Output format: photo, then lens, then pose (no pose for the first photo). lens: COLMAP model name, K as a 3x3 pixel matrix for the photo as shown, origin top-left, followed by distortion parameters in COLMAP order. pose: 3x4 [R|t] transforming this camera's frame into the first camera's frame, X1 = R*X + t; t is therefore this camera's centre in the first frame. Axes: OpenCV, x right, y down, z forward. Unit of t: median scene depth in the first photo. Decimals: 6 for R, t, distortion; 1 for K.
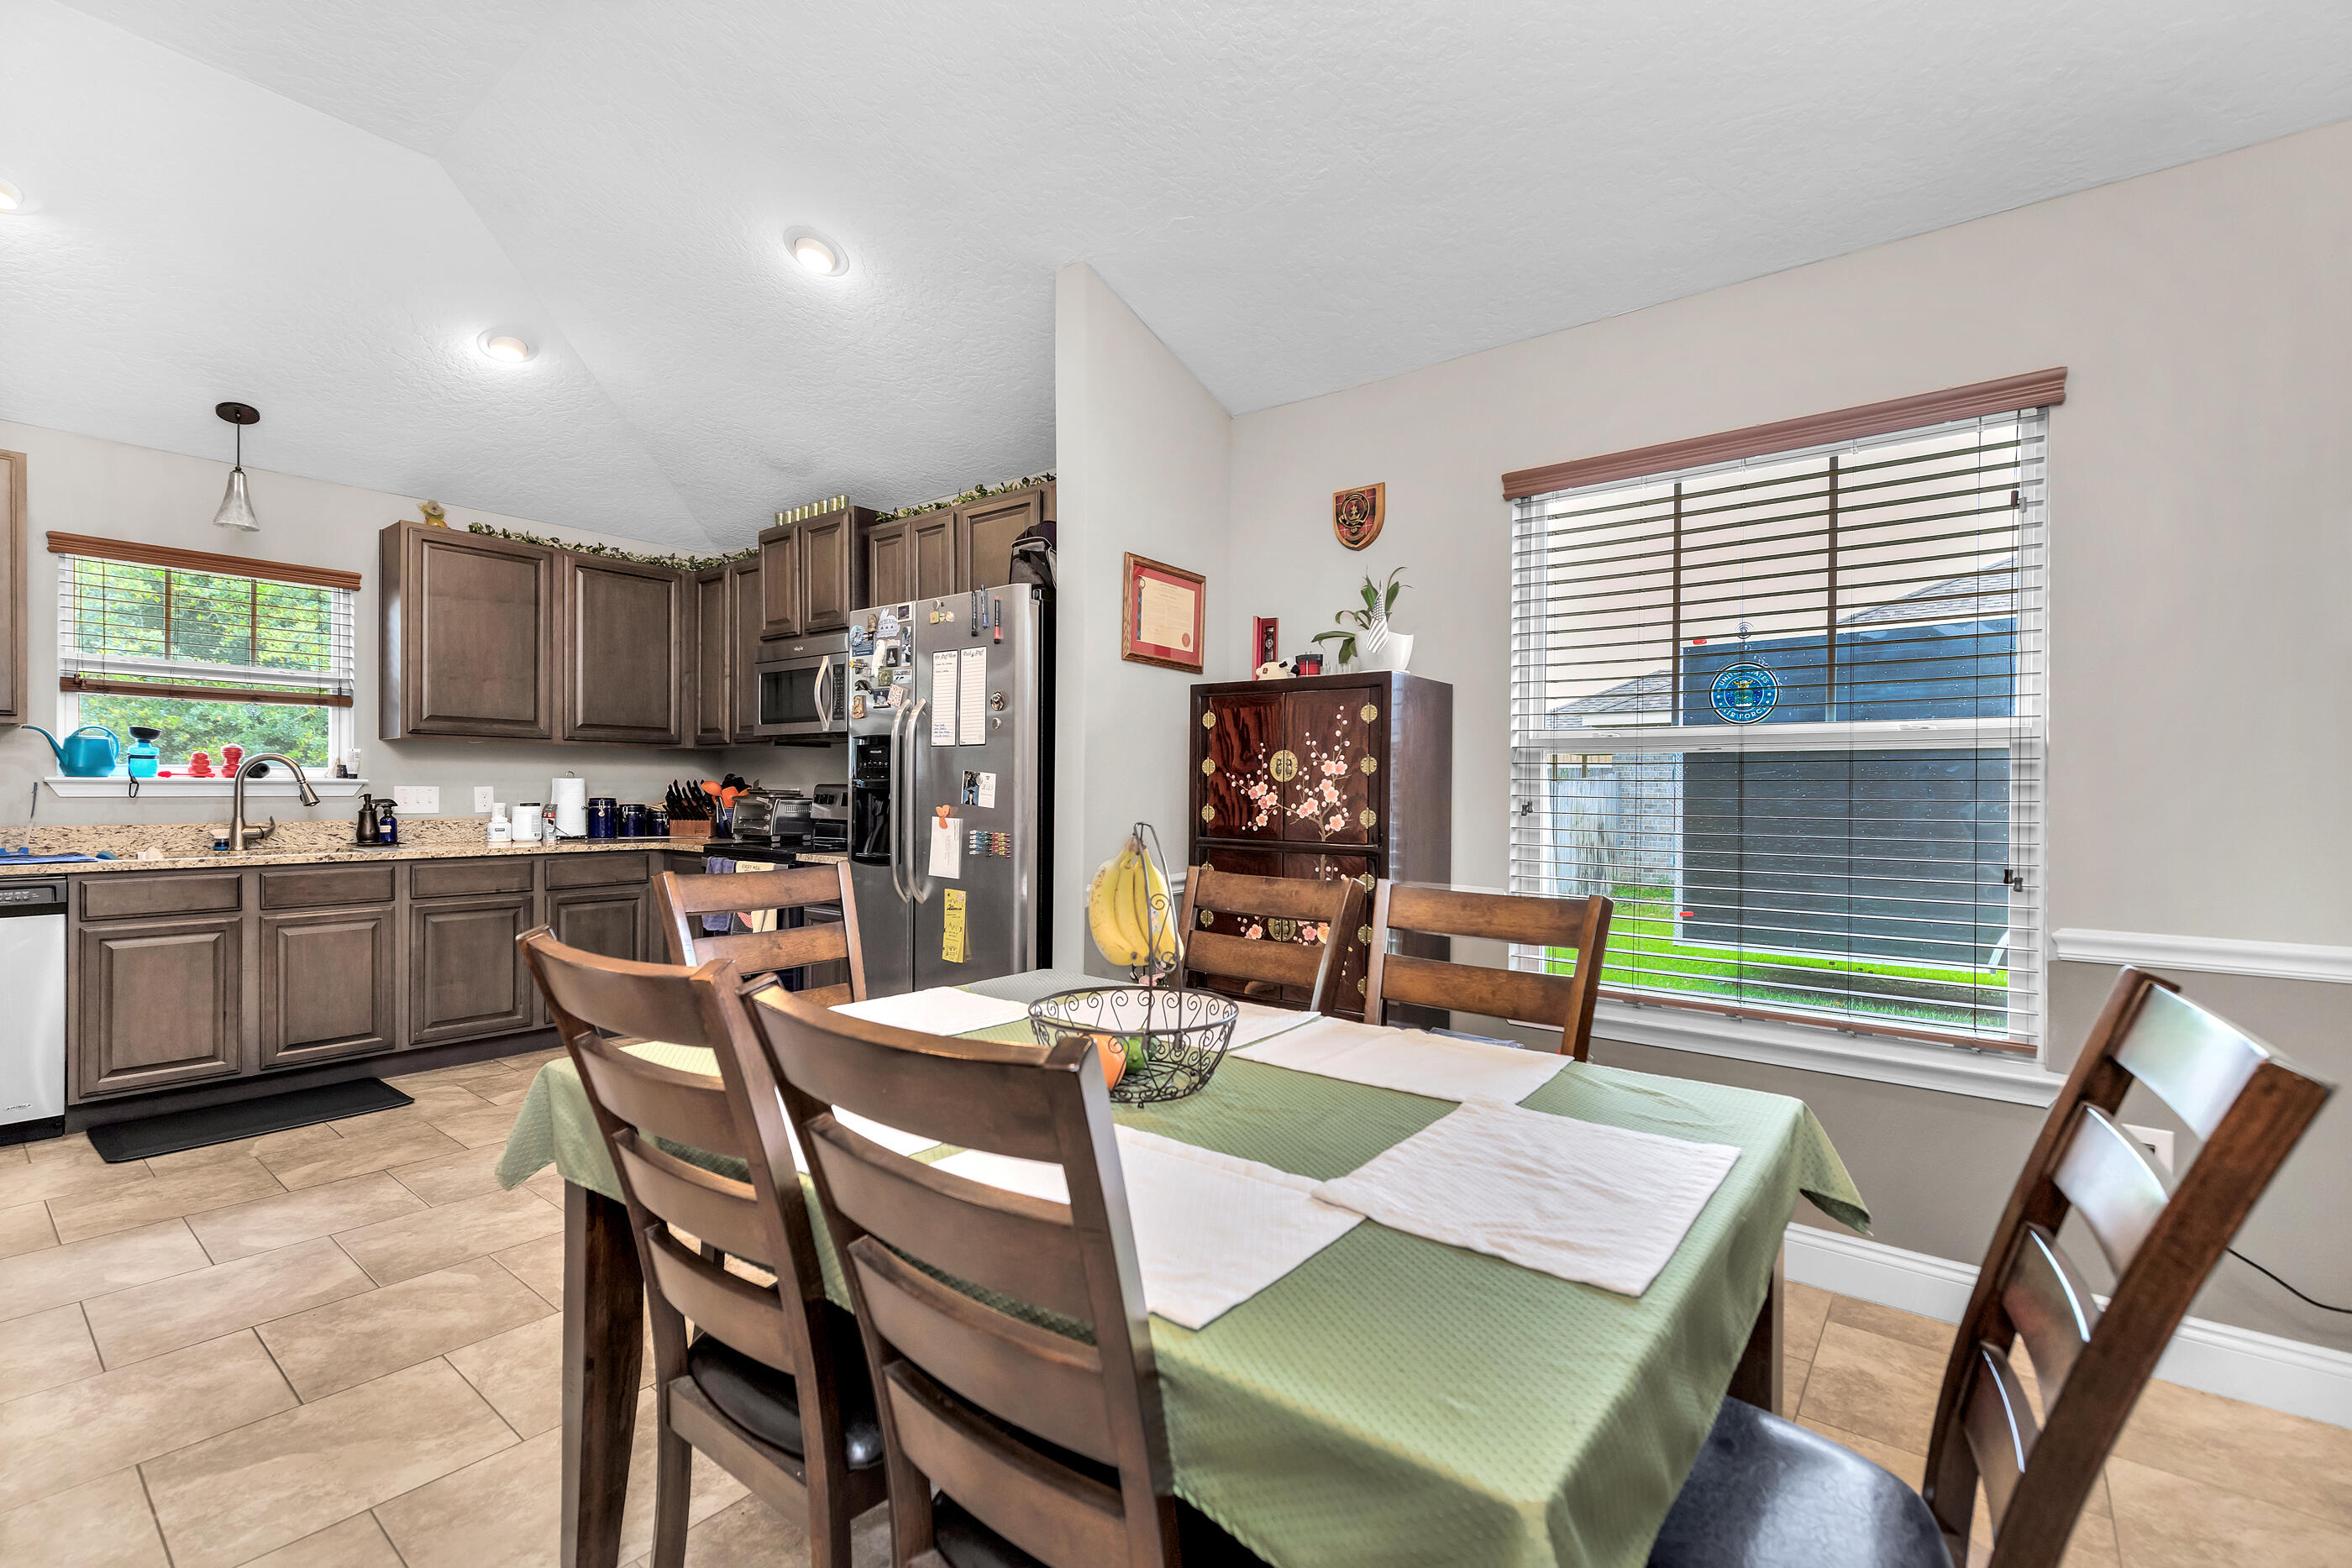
lens RADIAL K [[1054.1, 0, 1176.0], [0, 1054.1, 784.0], [0, 0, 1]] dist [0.024943, -0.000032]
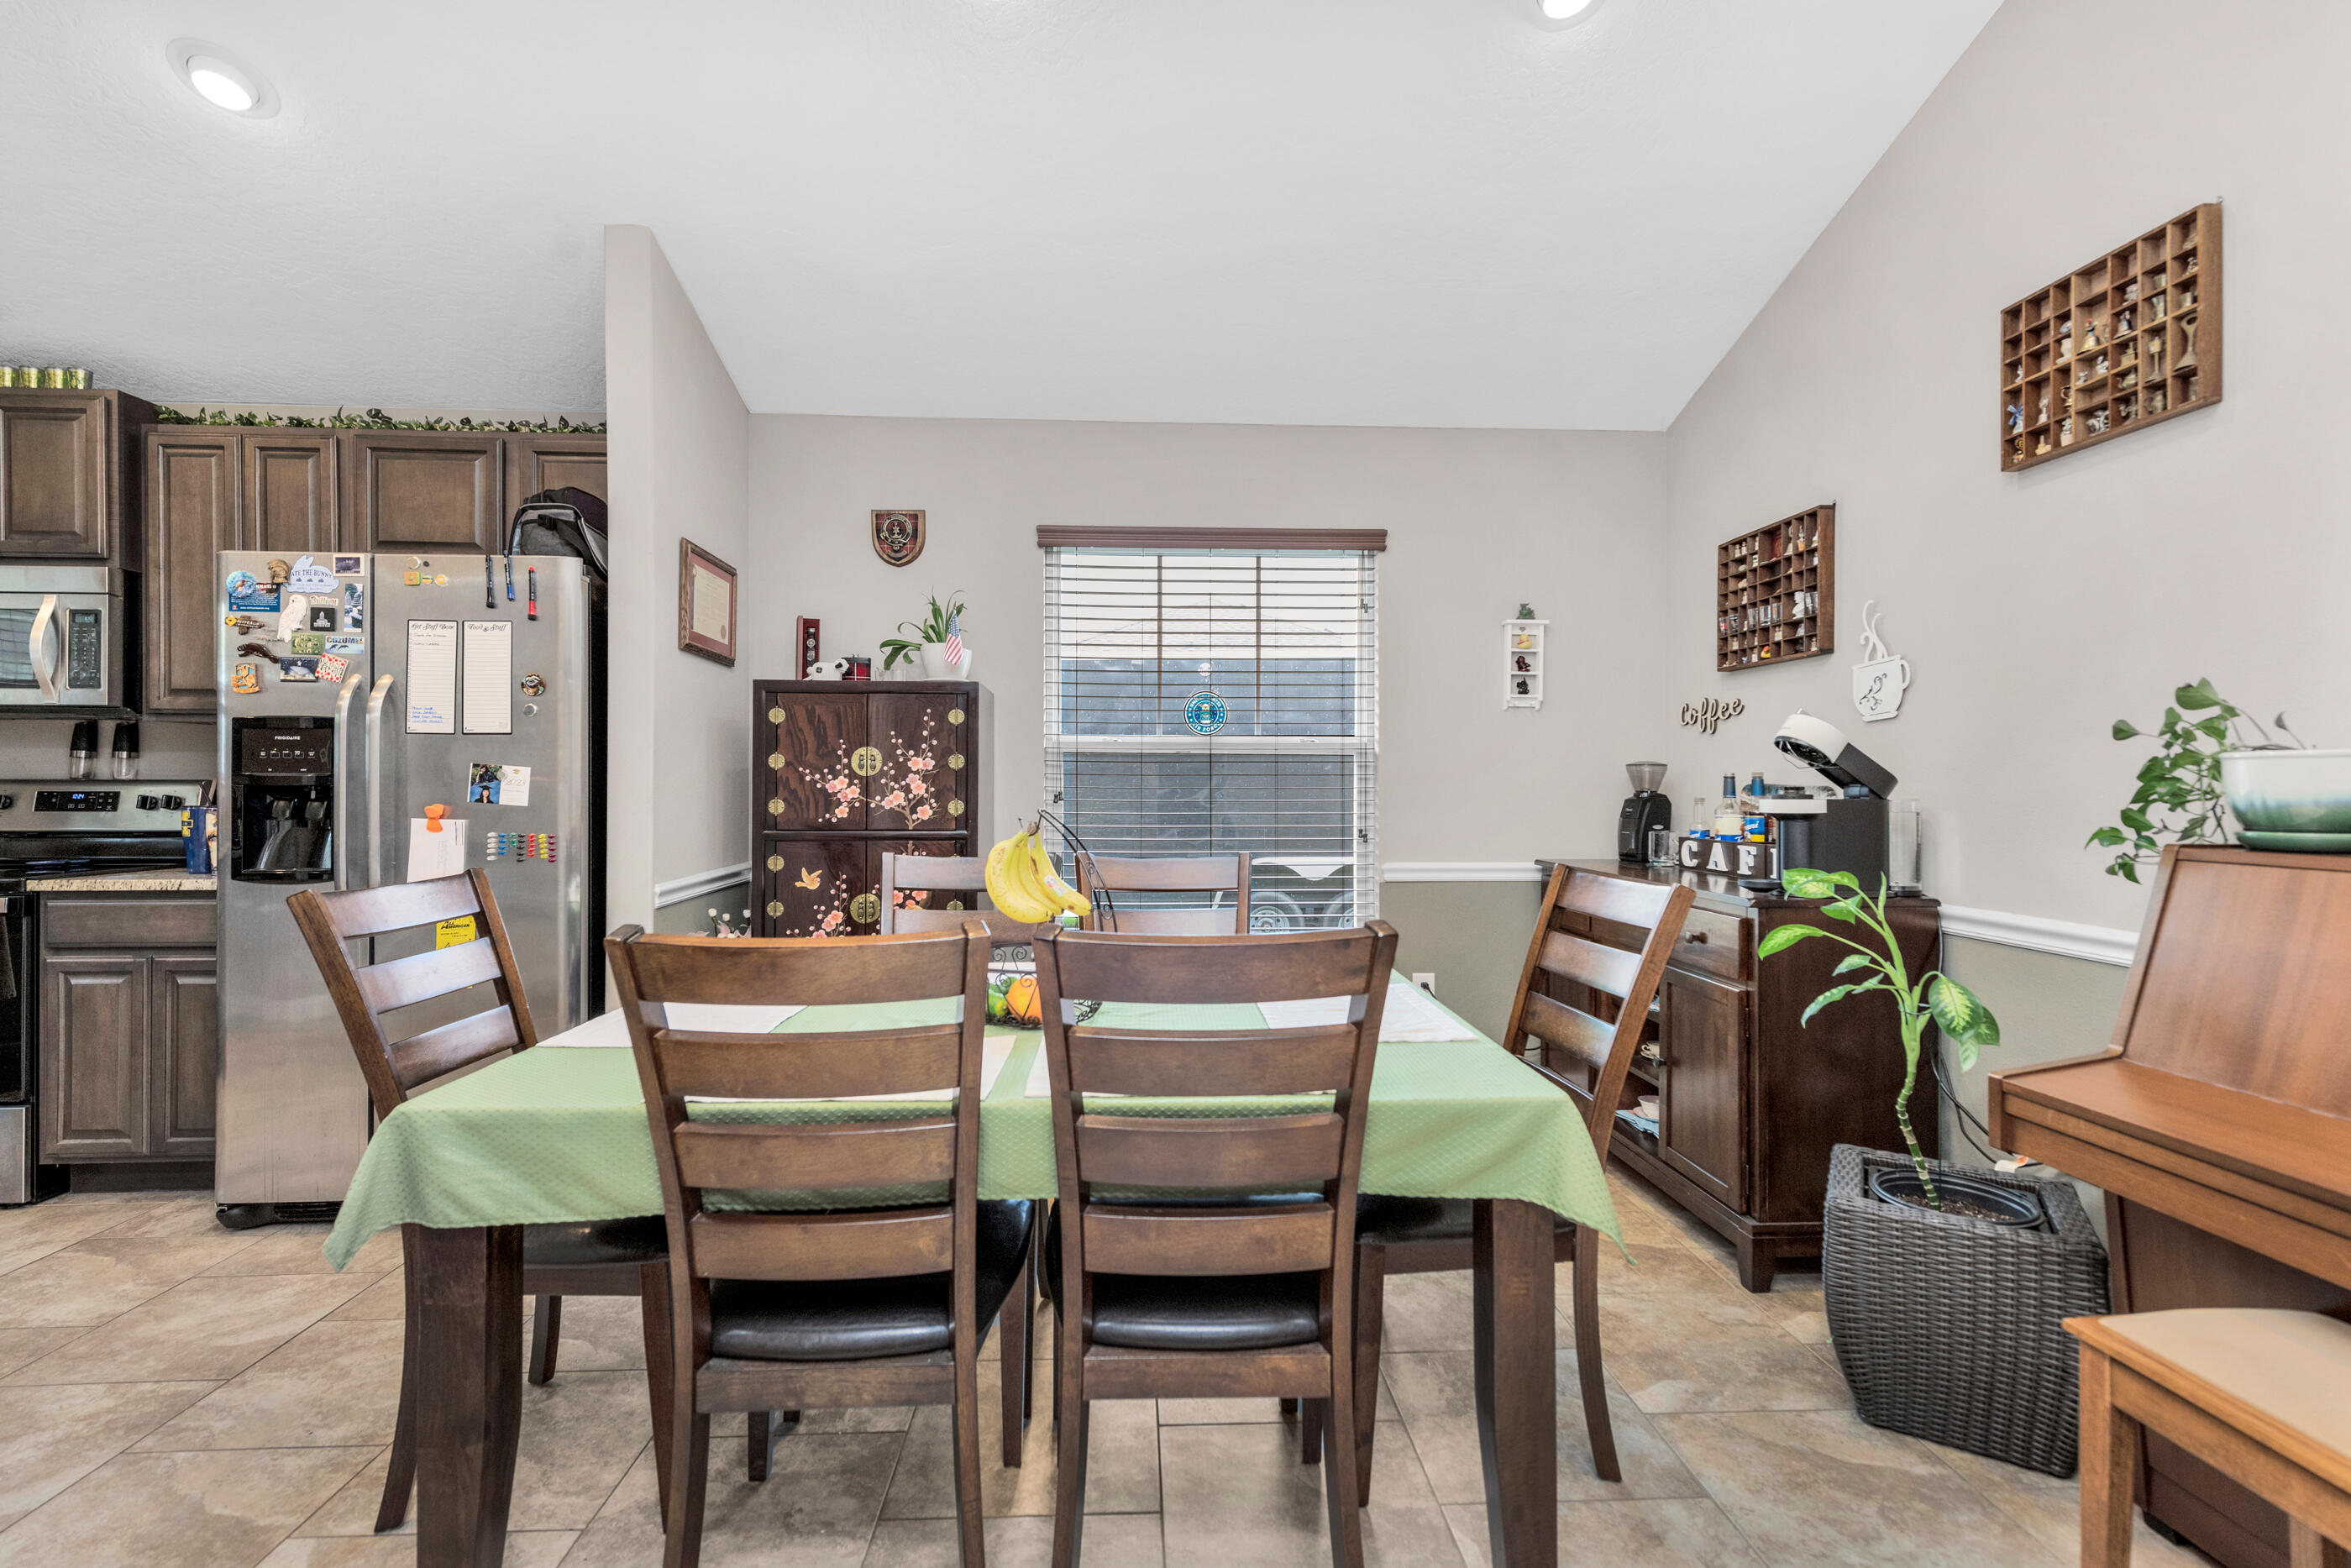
lens RADIAL K [[1047.5, 0, 1175.5], [0, 1047.5, 784.0], [0, 0, 1]] dist [0.010129, -0.000012]
pose [[0.756883, -0.006014, 0.653522, -0.338378], [0.001473, 0.999971, 0.007495, -0.001424], [-0.653548, -0.004710, 0.756870, -0.020893]]
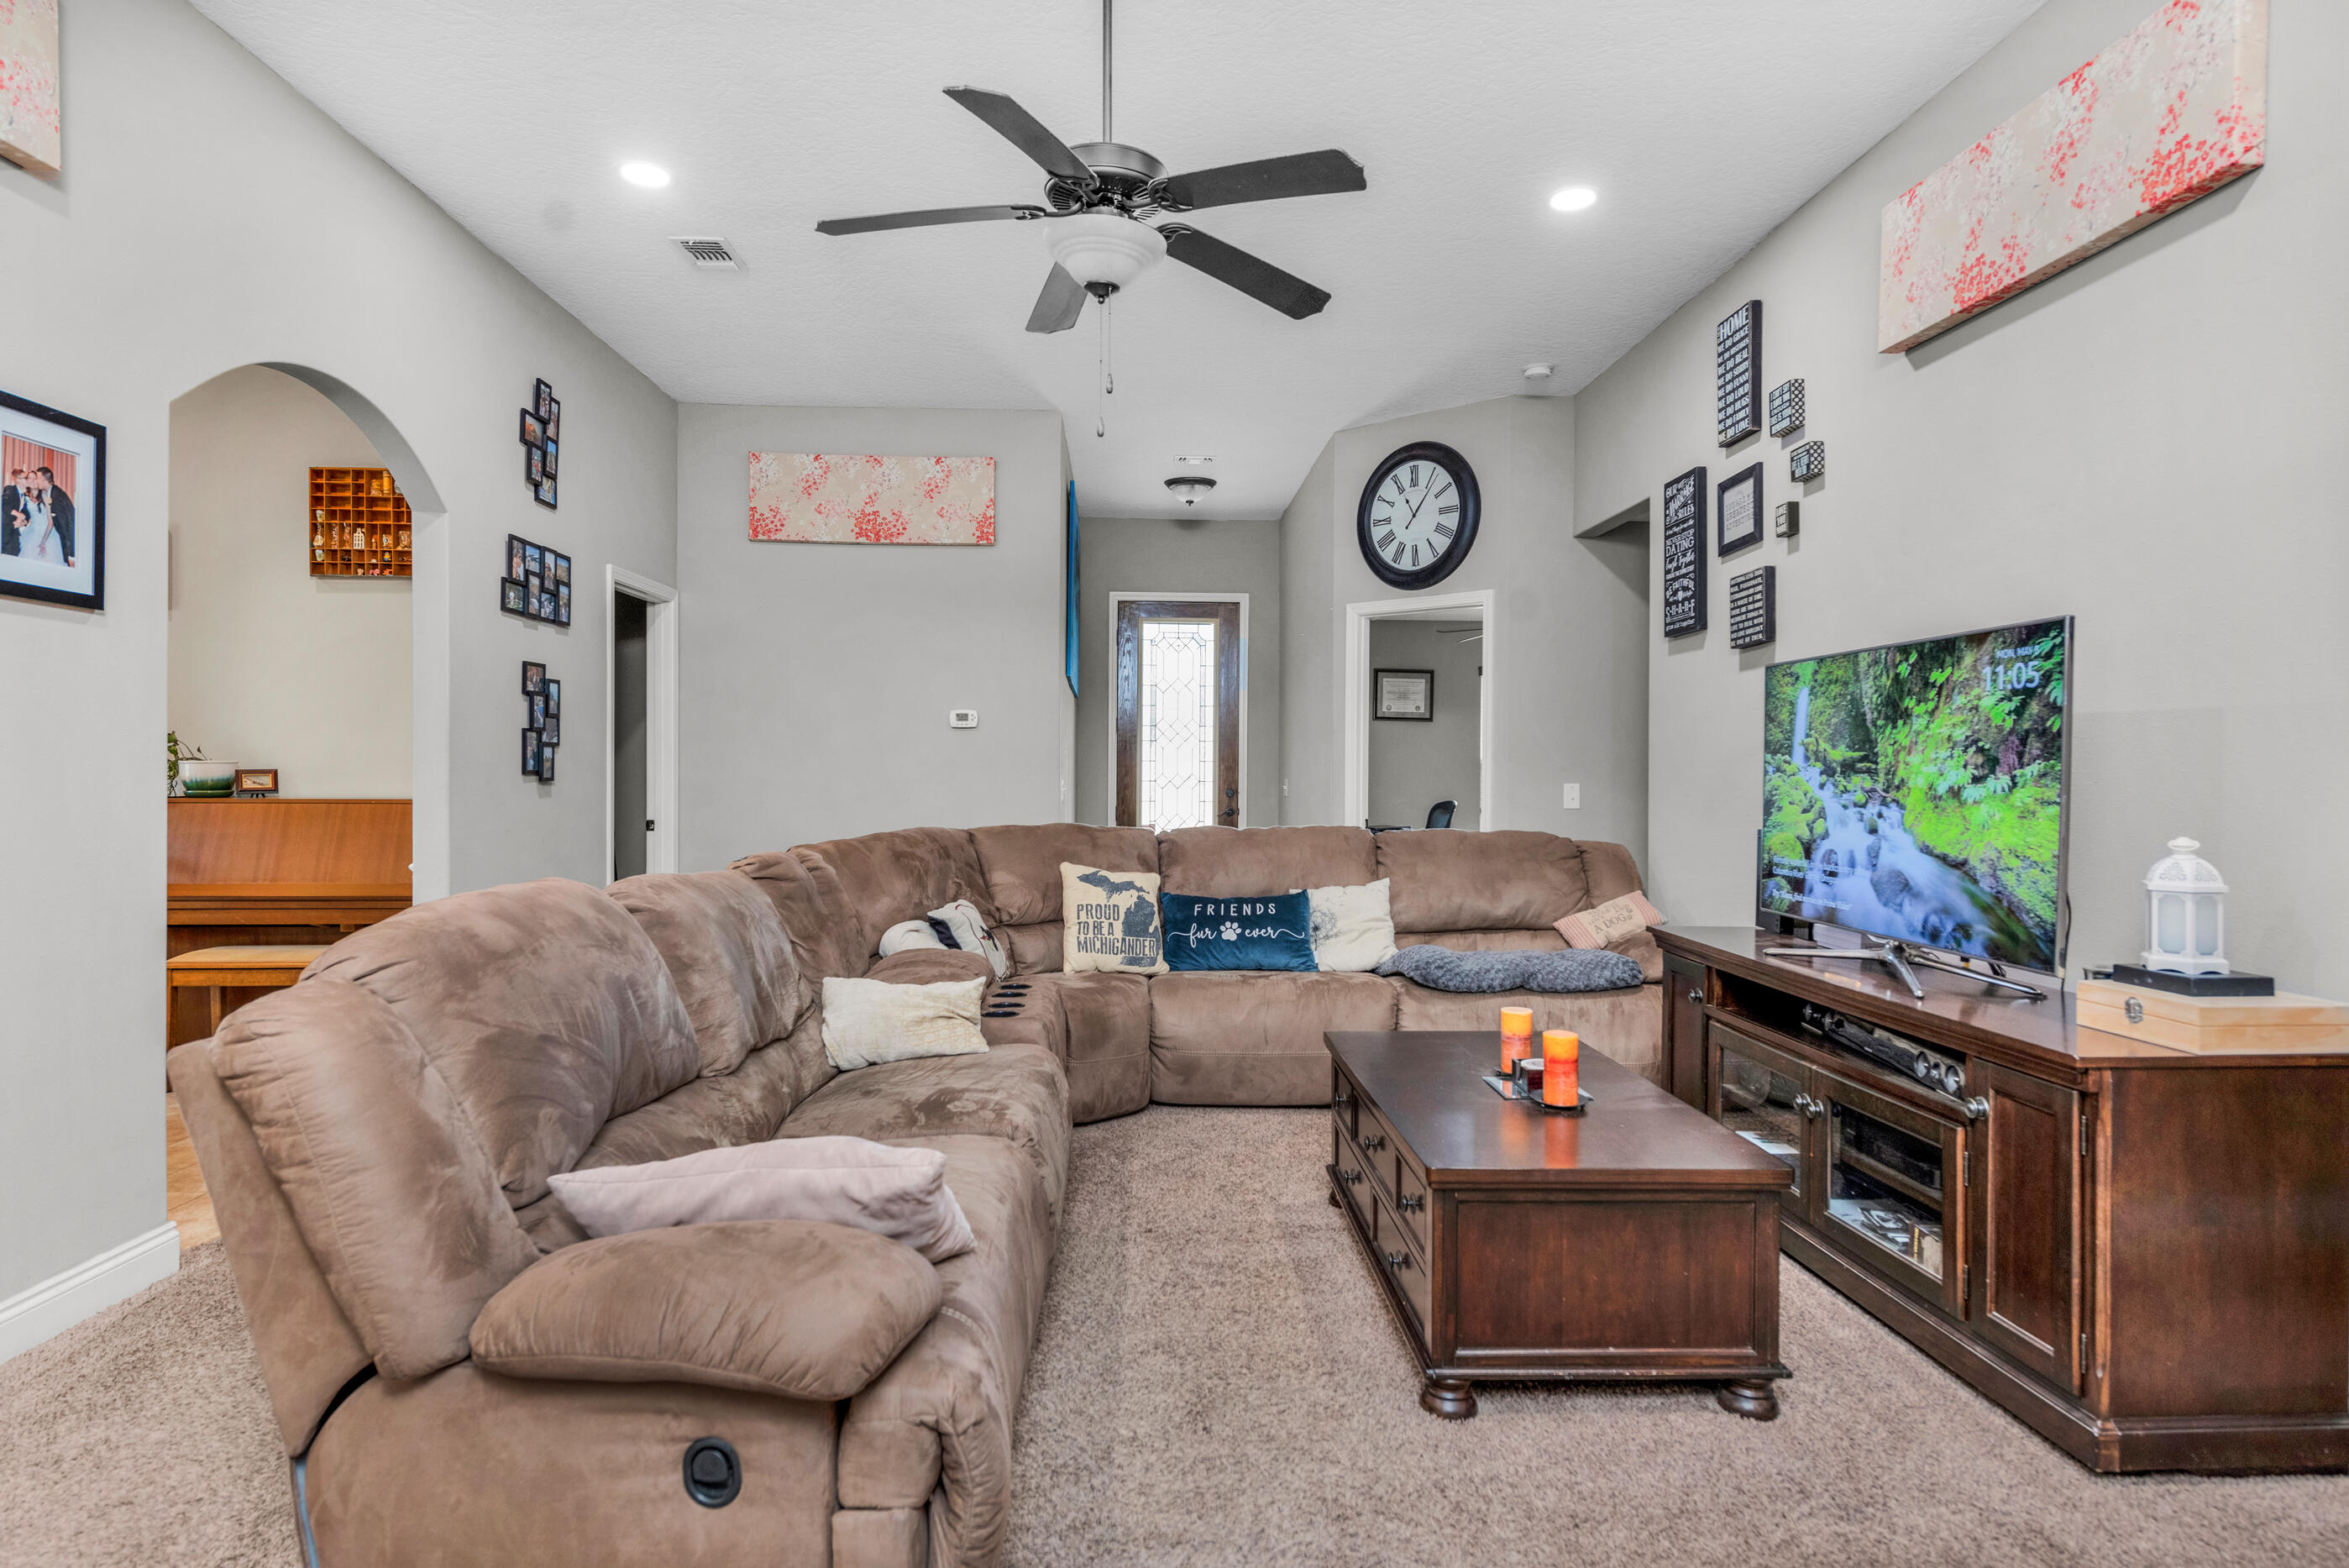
lens RADIAL K [[1369.8, 0, 1174.5], [0, 1369.8, 784.0], [0, 0, 1]] dist [0.030256, -0.002244]
pose [[-0.663397, -0.018385, 0.748042, -1.812058], [-0.012368, 0.999831, 0.013605, -0.022283], [-0.748166, -0.000226, -0.663512, 0.234989]]
